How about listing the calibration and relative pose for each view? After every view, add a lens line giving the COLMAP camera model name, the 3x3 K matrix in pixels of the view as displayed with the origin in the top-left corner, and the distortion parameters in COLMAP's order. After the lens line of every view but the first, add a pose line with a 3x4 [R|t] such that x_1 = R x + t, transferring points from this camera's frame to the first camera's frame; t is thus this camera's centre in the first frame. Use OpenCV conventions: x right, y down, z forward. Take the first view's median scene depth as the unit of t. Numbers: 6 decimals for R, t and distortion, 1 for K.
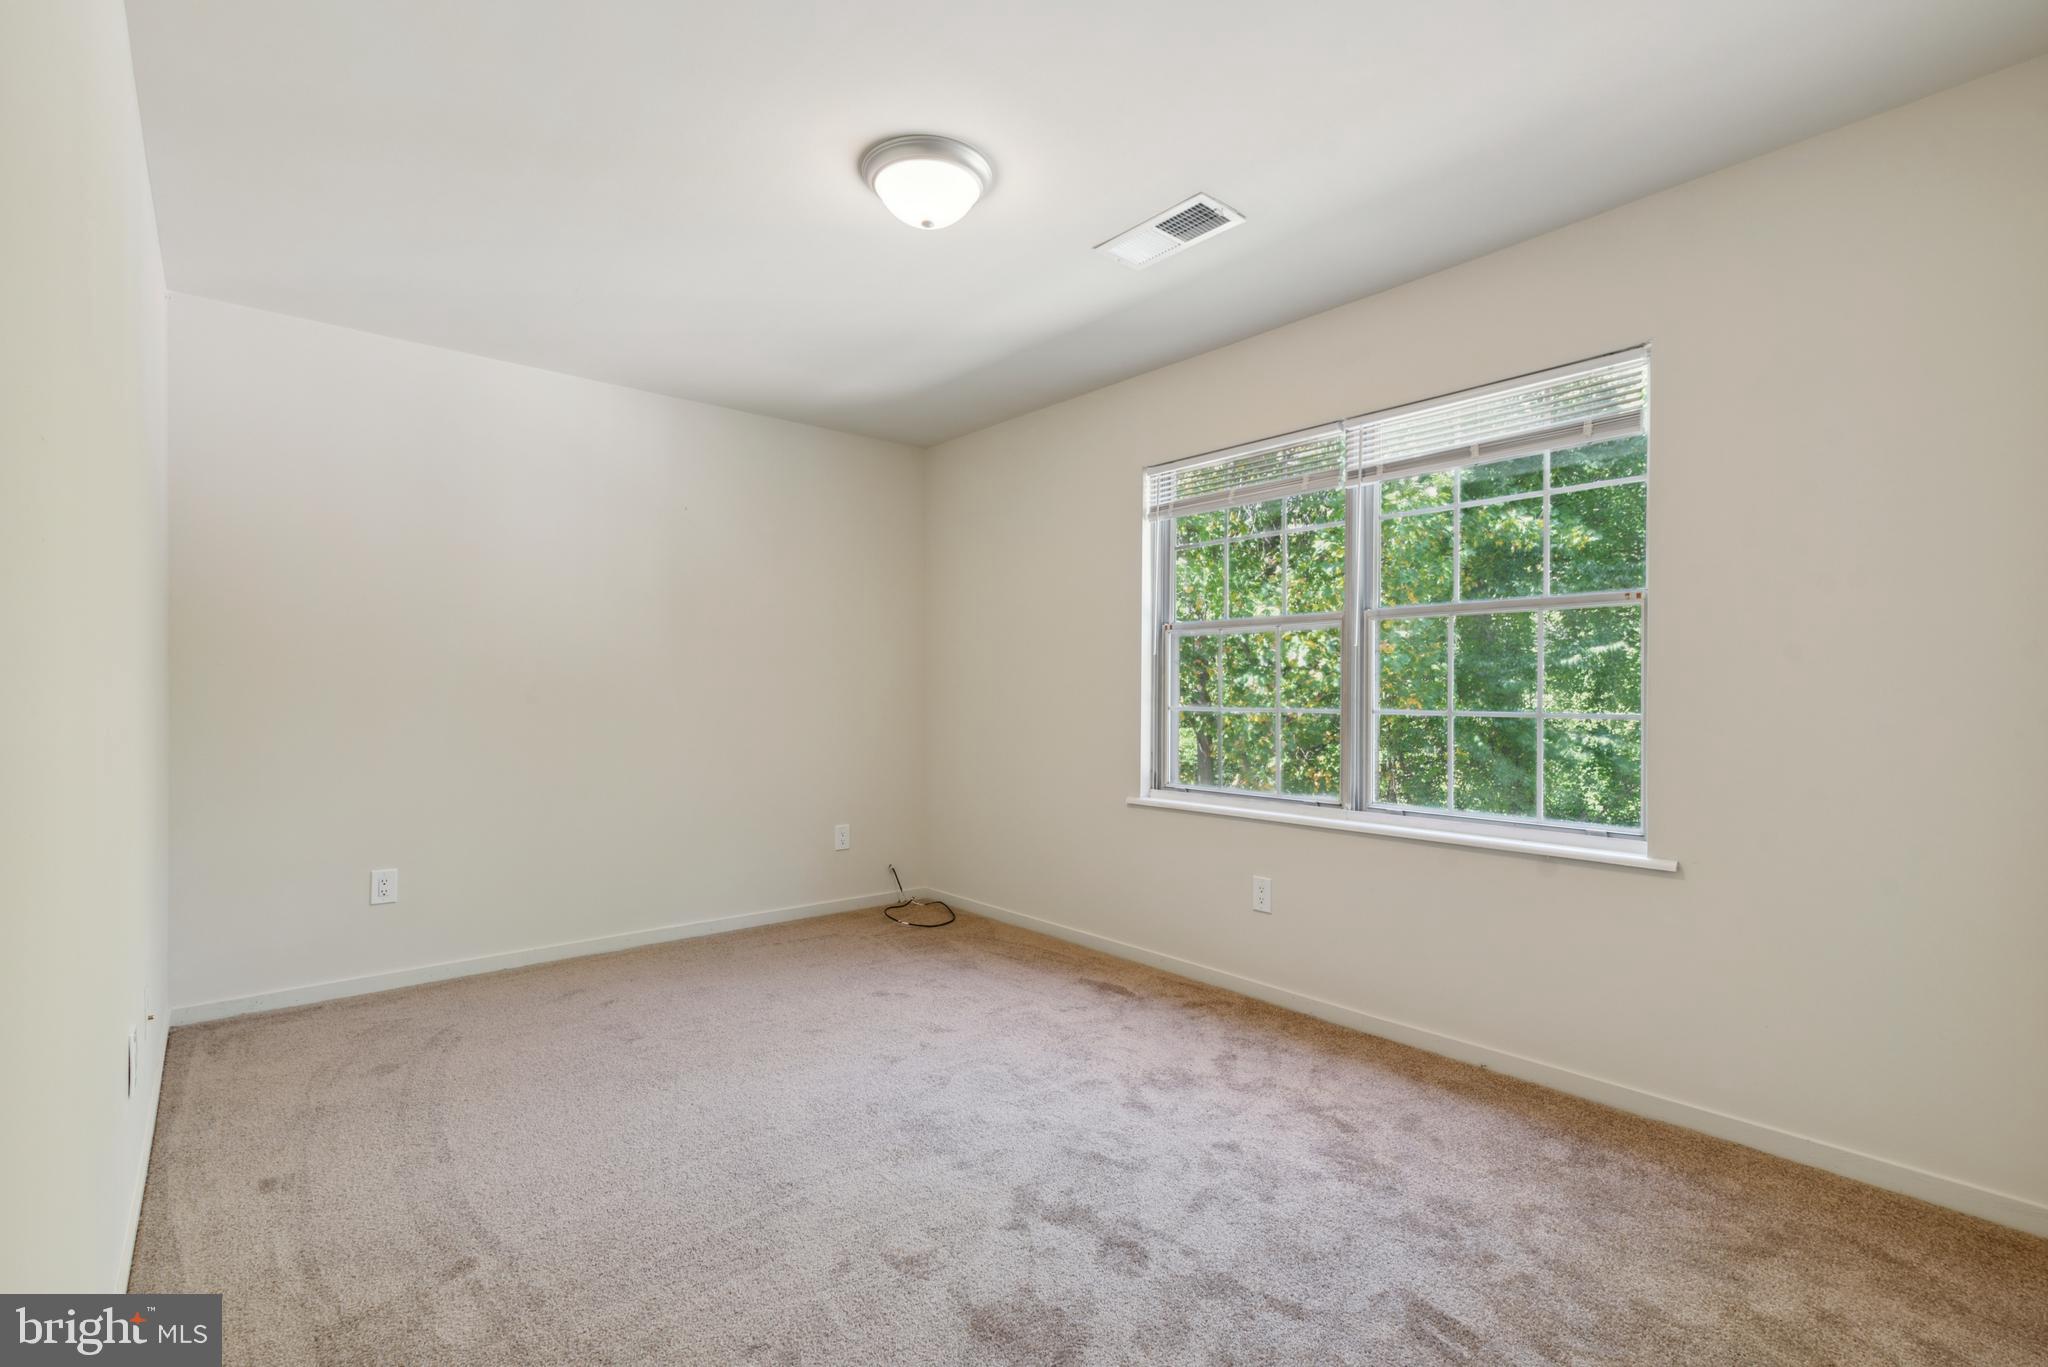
lens RADIAL K [[944.9, 0, 1024.7], [0, 944.9, 691.4], [0, 0, 1]] dist [0.013189, -0.000767]
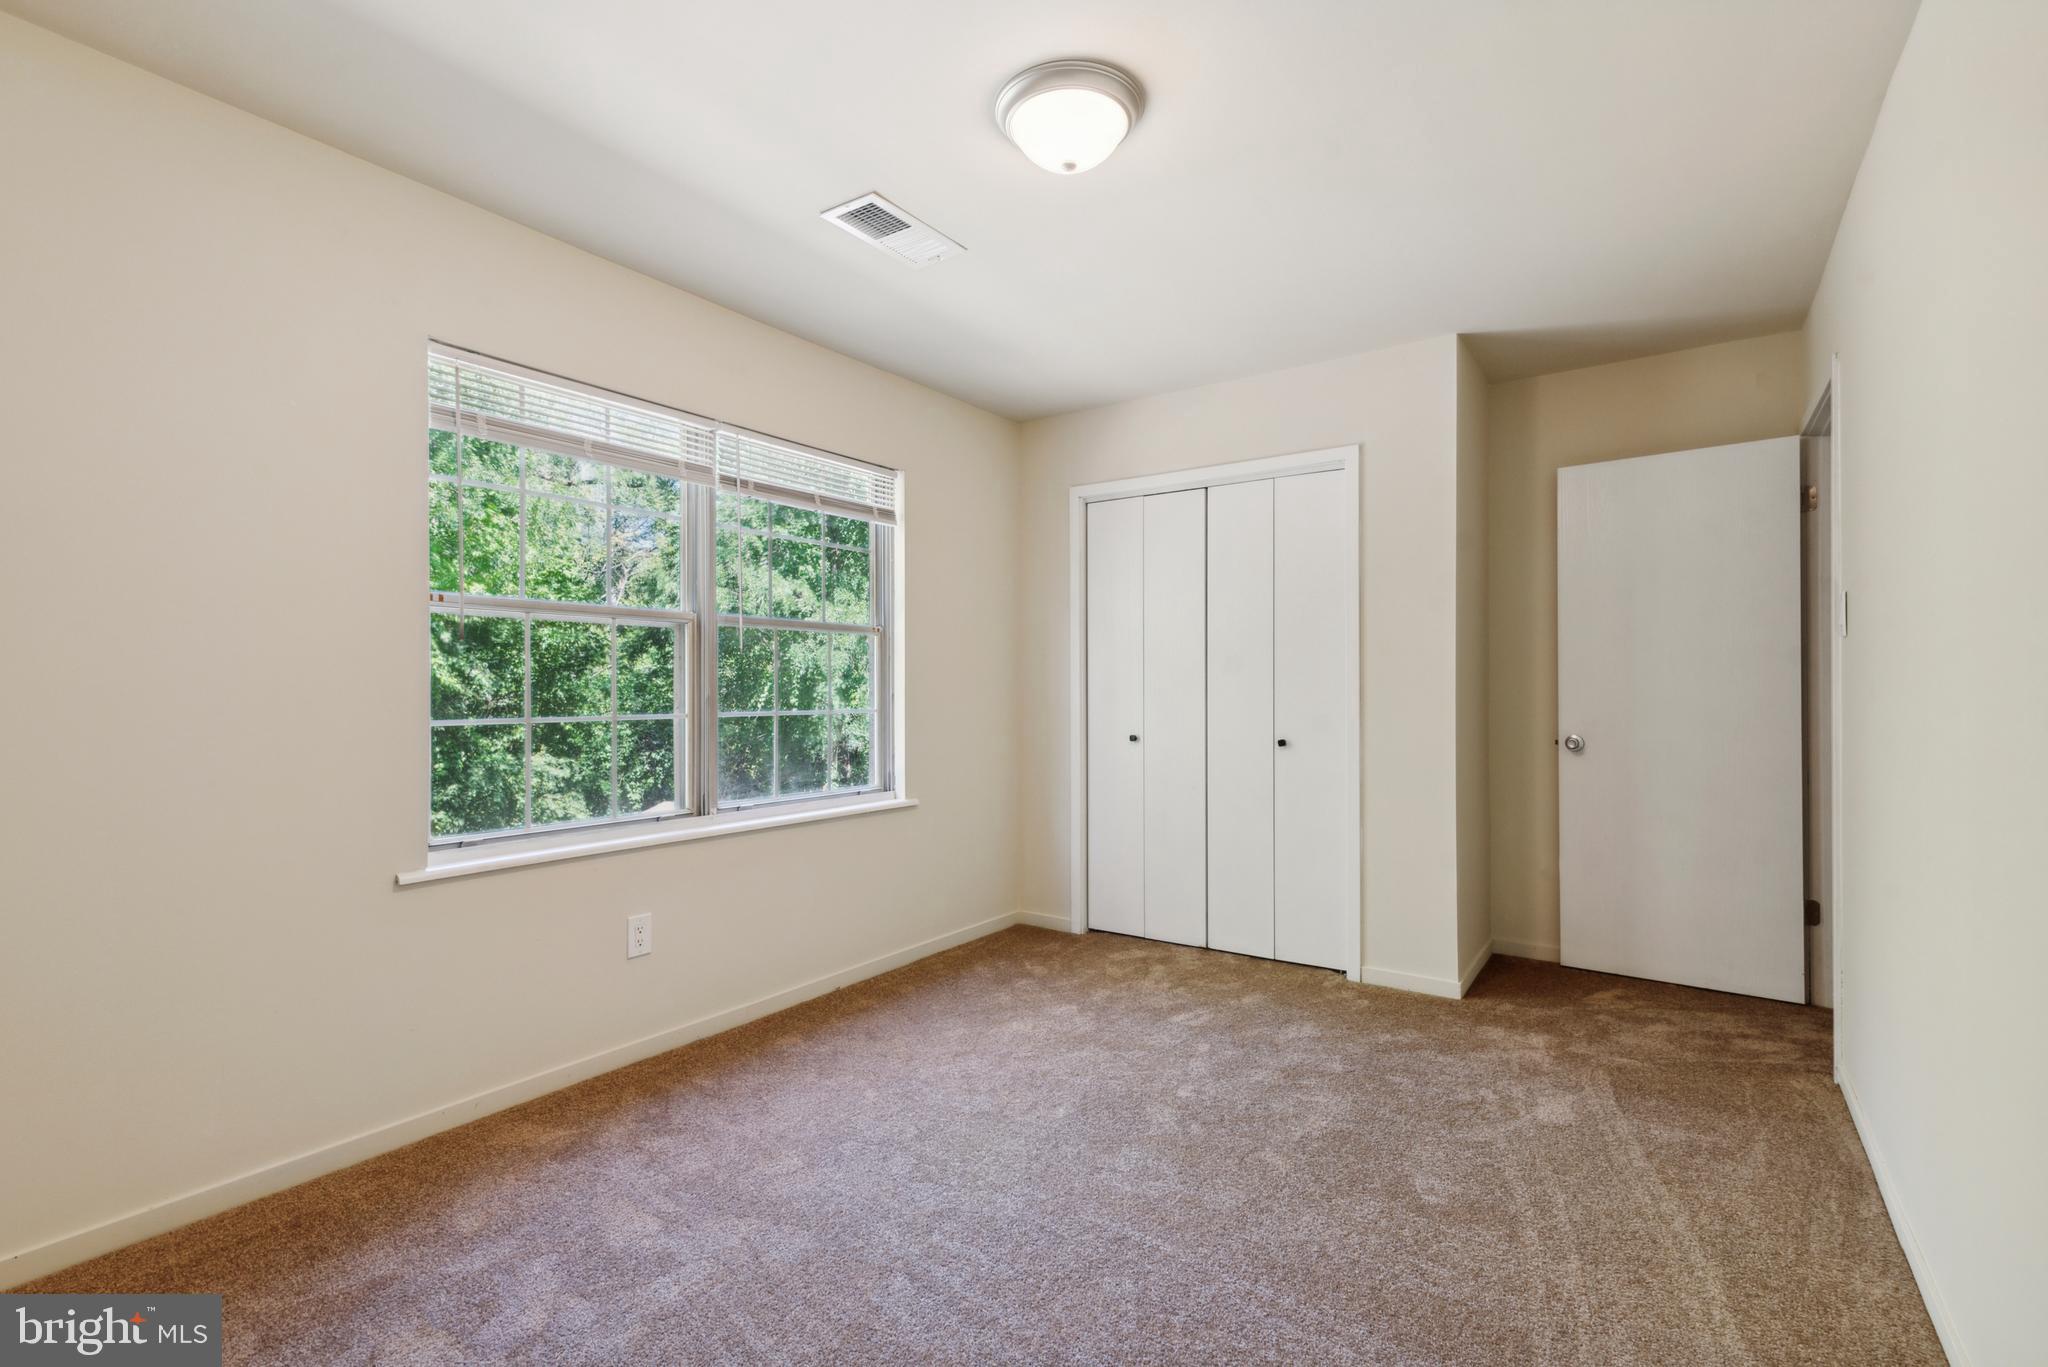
lens RADIAL K [[944.9, 0, 1022.9], [0, 944.9, 686.6], [0, 0, 1]] dist [0.013189, -0.000767]
pose [[-0.266376, 0.013865, 0.963769, -0.687700], [0.022162, 0.999720, -0.008256, 0.007759], [-0.963614, 0.019159, -0.266609, 0.934523]]
